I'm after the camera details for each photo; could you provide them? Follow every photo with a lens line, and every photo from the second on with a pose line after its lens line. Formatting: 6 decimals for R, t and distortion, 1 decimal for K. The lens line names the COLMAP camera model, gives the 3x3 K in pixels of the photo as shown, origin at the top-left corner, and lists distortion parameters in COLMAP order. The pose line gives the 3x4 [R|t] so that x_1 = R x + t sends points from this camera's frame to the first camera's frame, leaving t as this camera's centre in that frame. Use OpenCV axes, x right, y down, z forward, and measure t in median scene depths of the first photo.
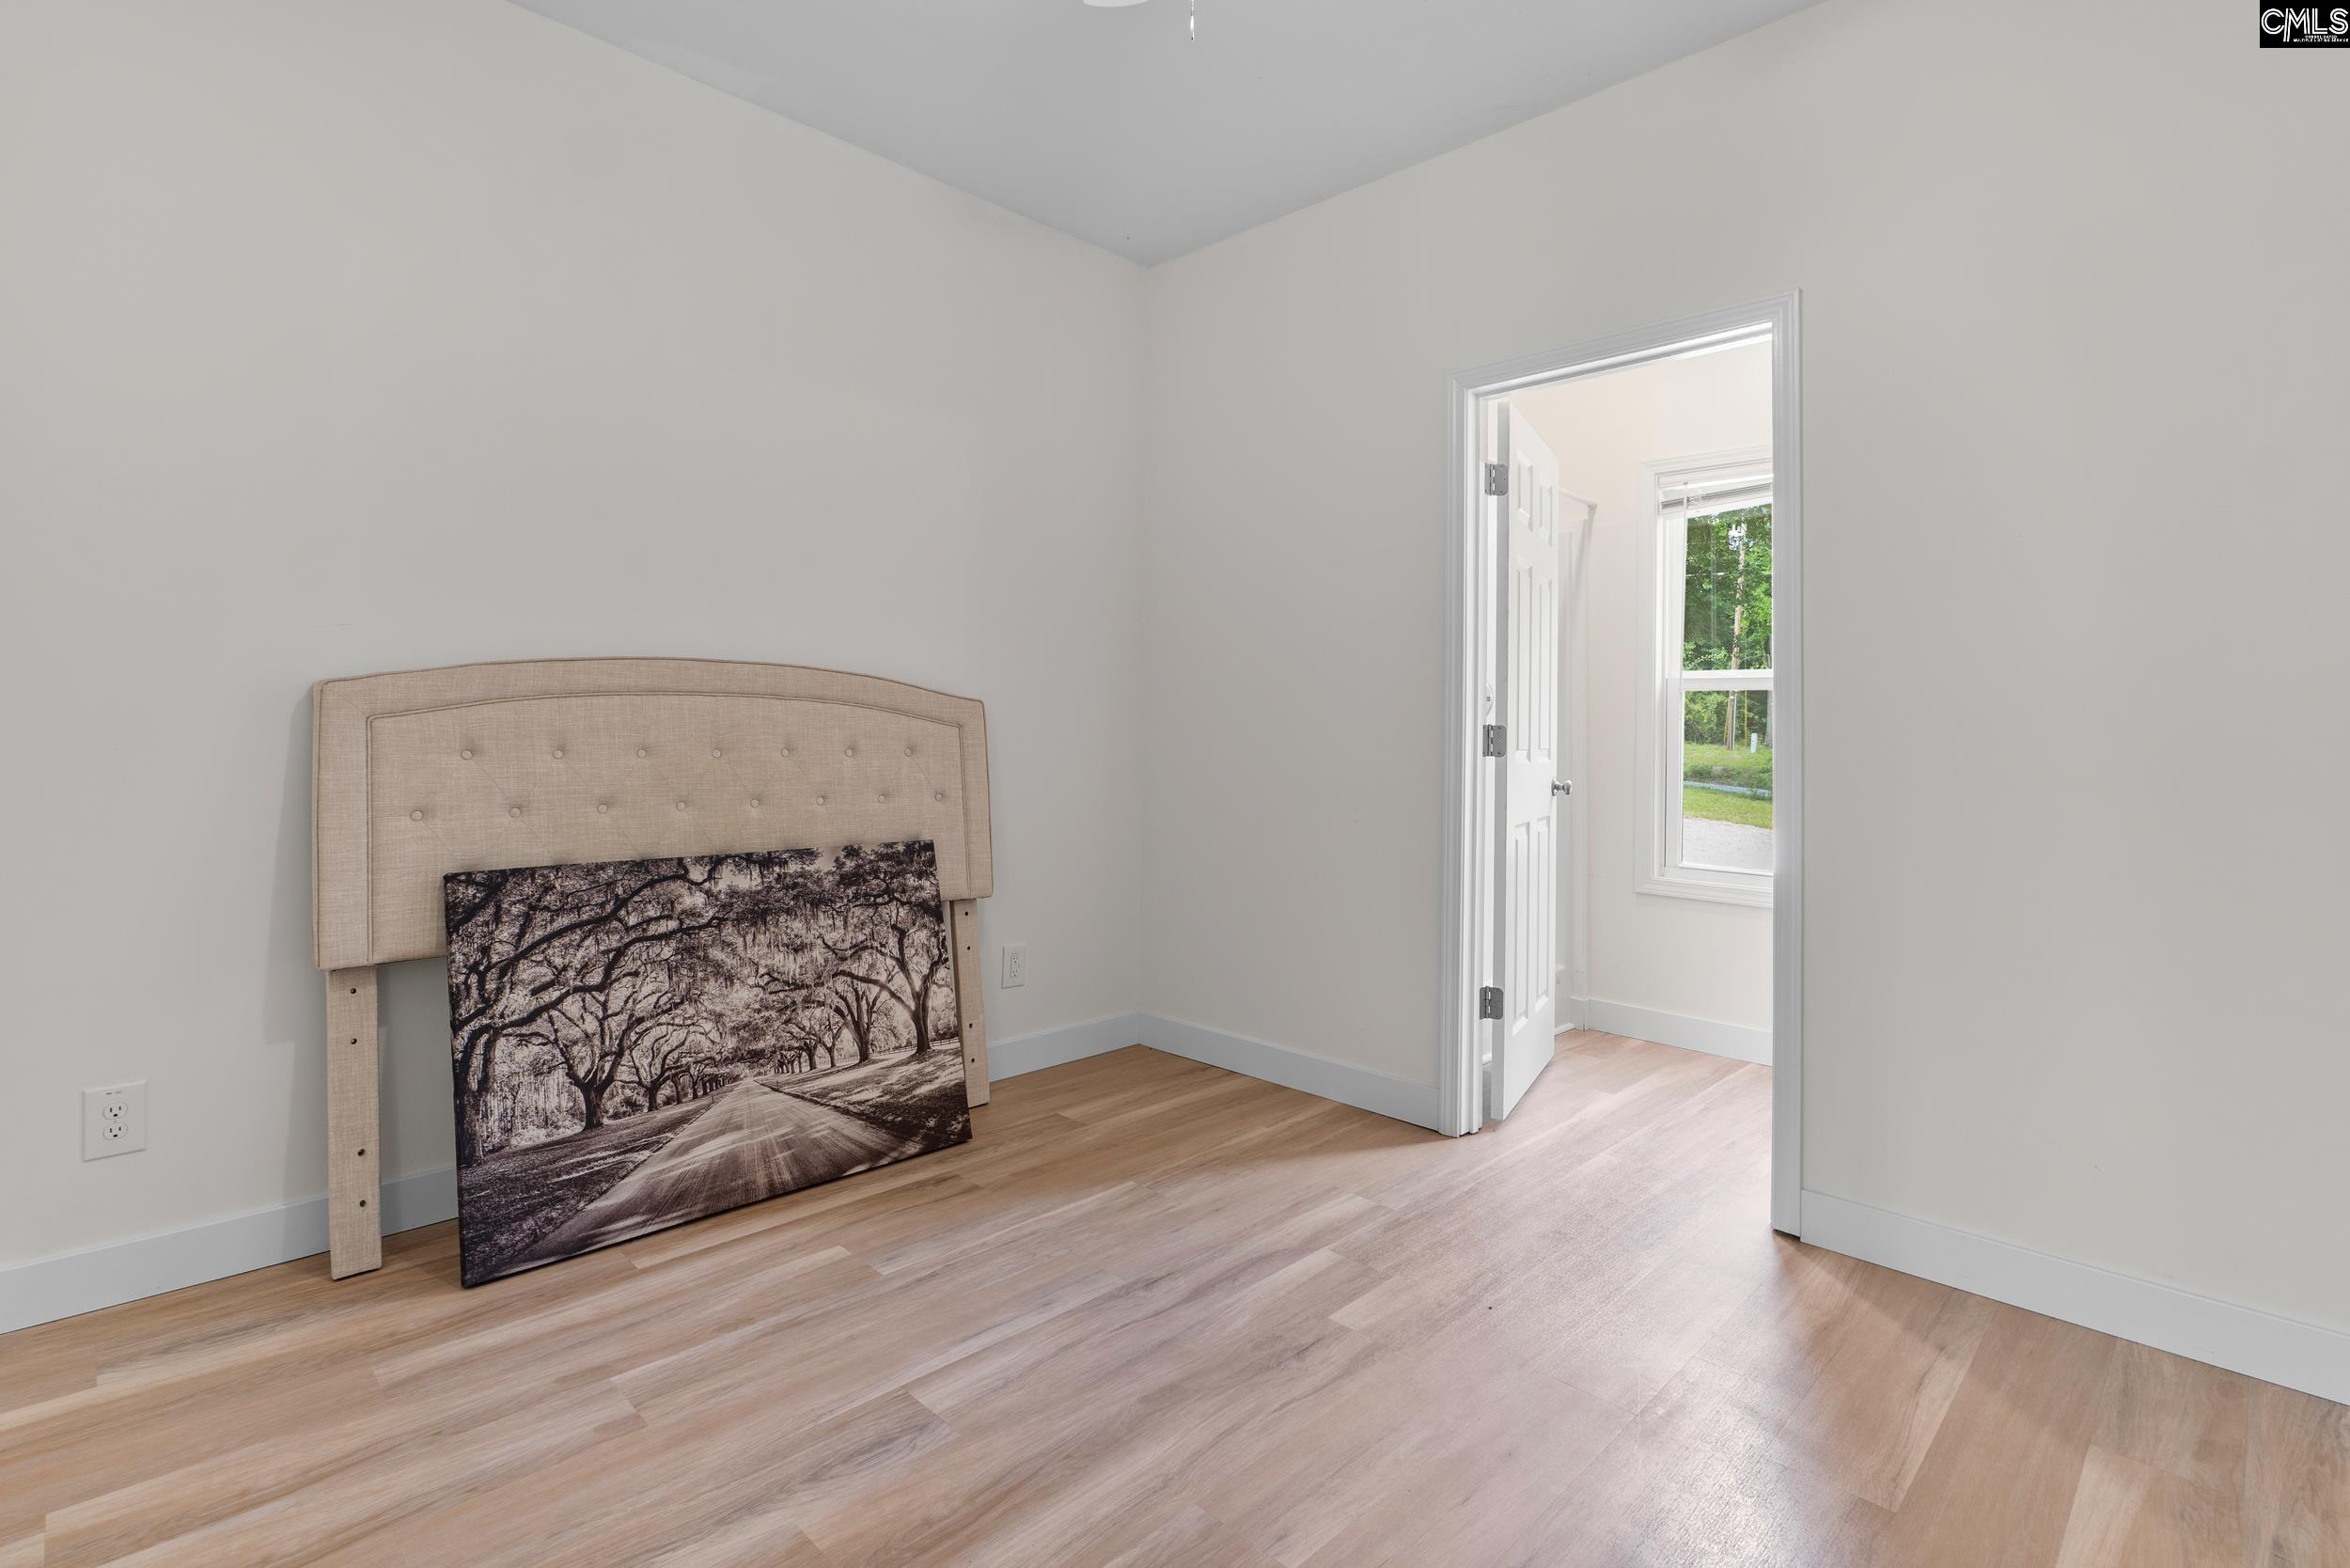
lens RADIAL K [[1087.0, 0, 1173.0], [0, 1087.0, 767.5], [0, 0, 1]] dist [-0.000351, -0.000077]
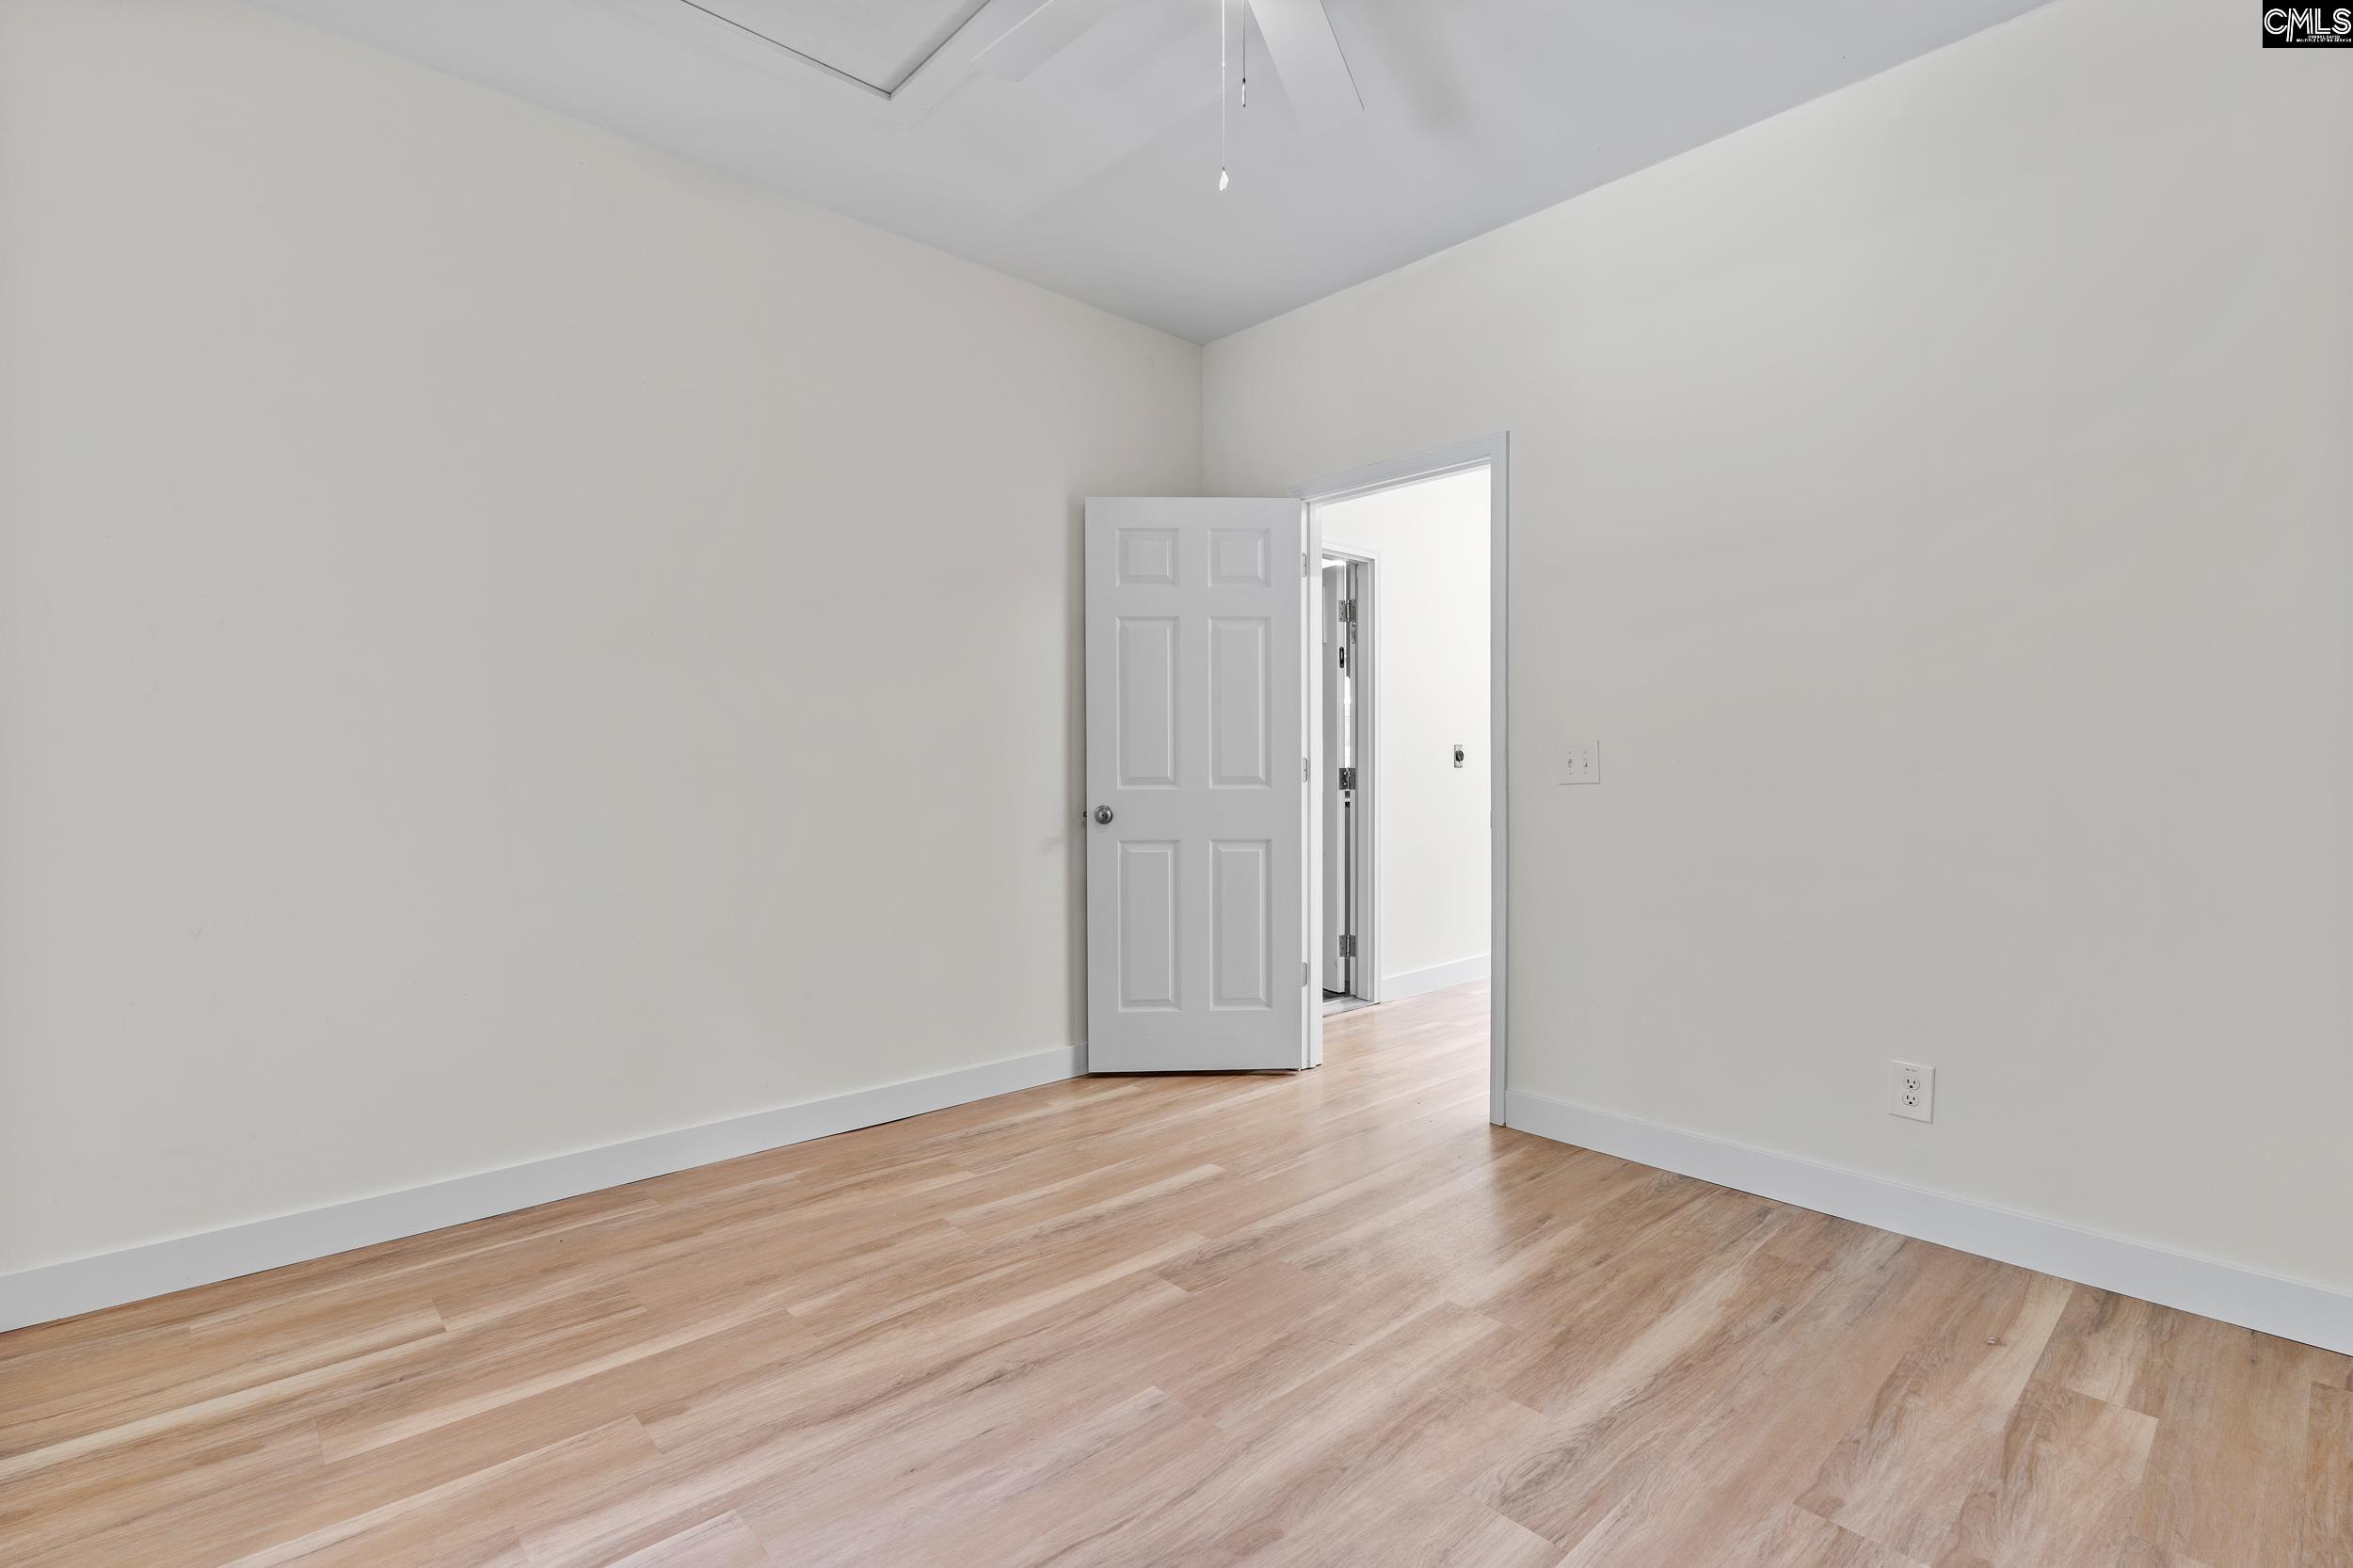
lens RADIAL K [[1088.4, 0, 1179.5], [0, 1088.4, 776.3], [0, 0, 1]] dist [-0.000351, -0.000077]
pose [[-0.998710, -0.017426, 0.047688, 0.021964], [-0.015708, 0.999223, 0.036158, -0.060191], [-0.048281, 0.035362, -0.998208, 1.978591]]
